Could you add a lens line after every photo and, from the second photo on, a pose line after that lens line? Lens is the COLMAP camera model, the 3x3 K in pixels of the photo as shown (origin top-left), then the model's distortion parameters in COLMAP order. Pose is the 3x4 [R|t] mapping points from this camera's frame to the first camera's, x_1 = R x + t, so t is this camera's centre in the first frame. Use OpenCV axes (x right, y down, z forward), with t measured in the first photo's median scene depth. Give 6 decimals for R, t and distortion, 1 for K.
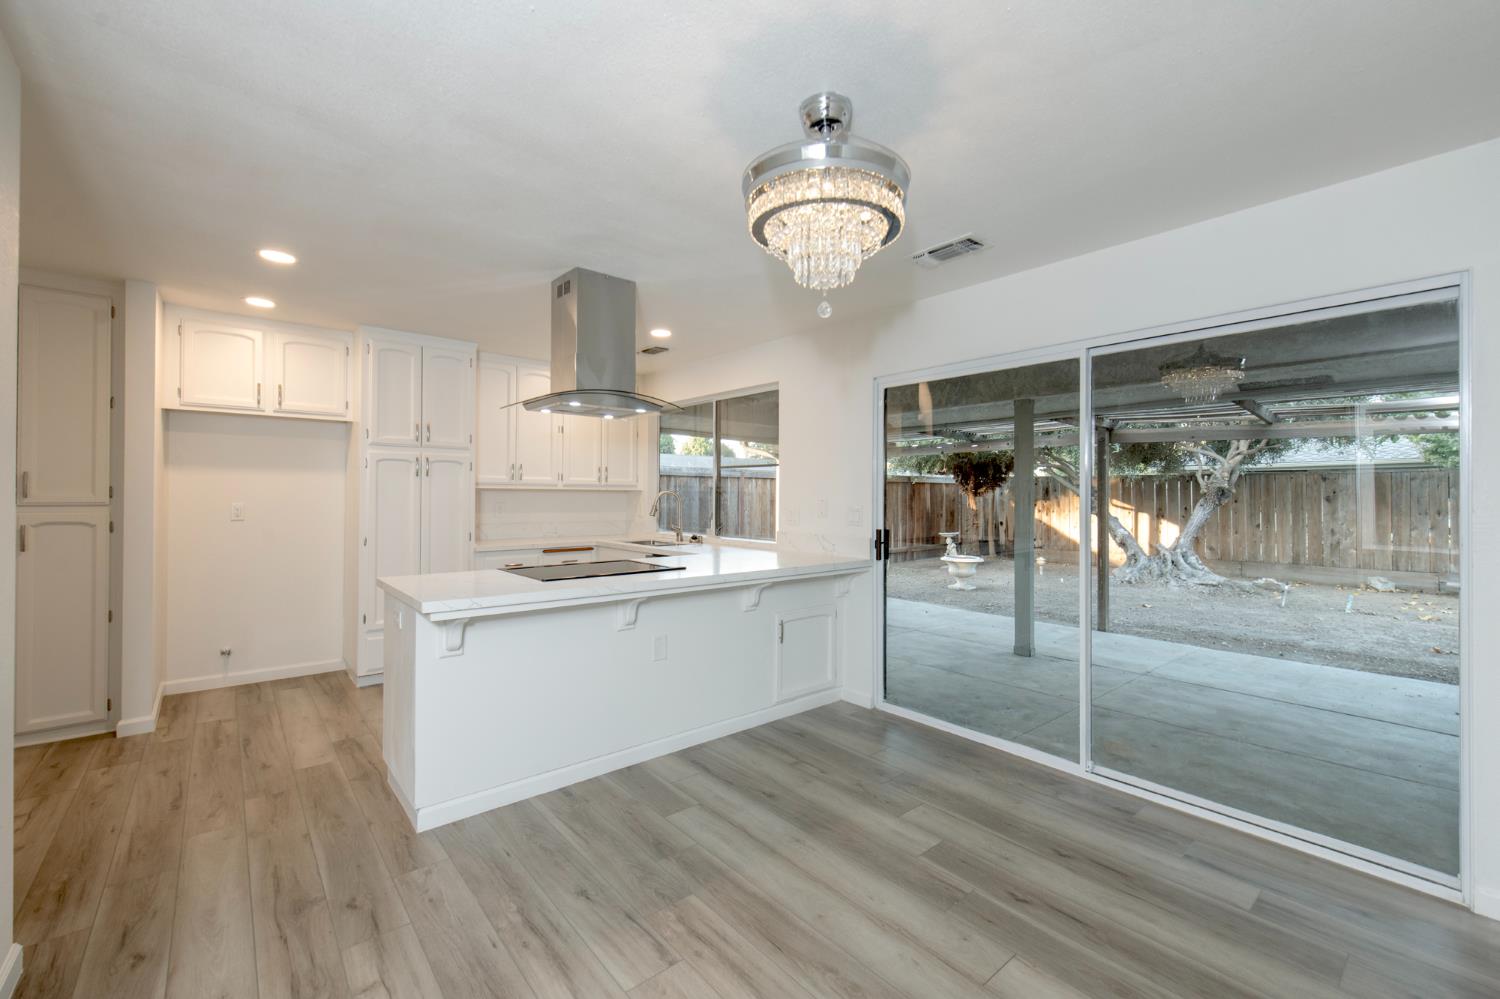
lens RADIAL K [[632.5, 0, 752.4], [0, 632.5, 493.8], [0, 0, 1]] dist [0.008261, -0.000418]
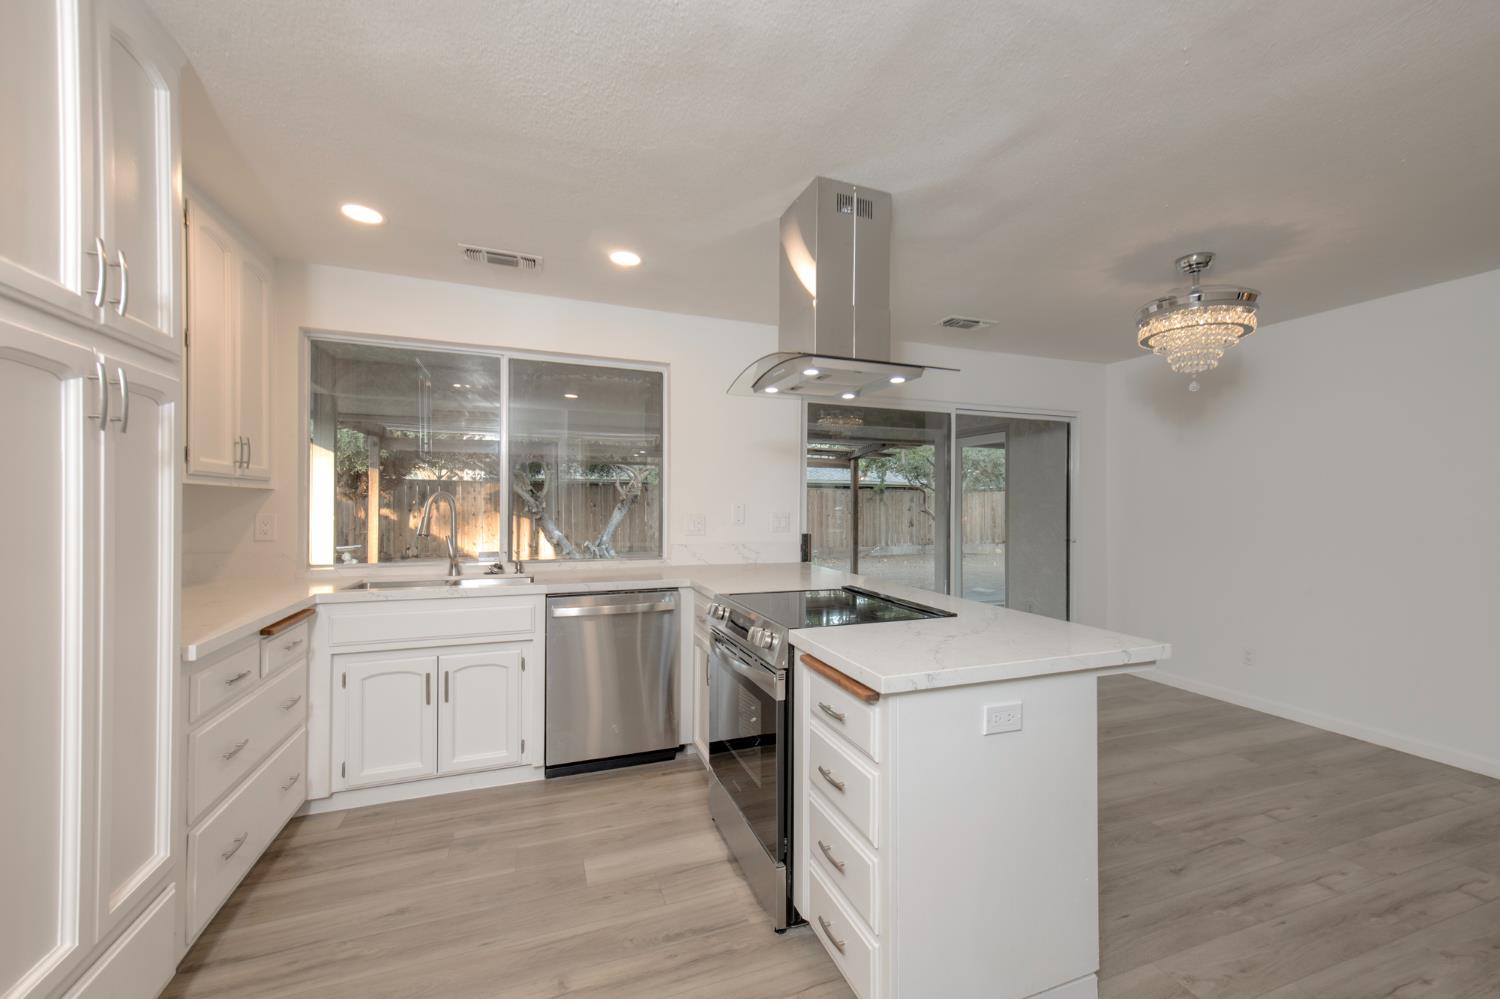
lens RADIAL K [[612.2, 0, 791.3], [0, 612.2, 506.5], [0, 0, 1]] dist [0.000007, 0.006210]
pose [[0.314908, -0.004860, 0.949110, -0.785835], [-0.008666, 0.999930, 0.007995, 0.002371], [-0.949083, -0.010743, 0.314844, 0.697587]]
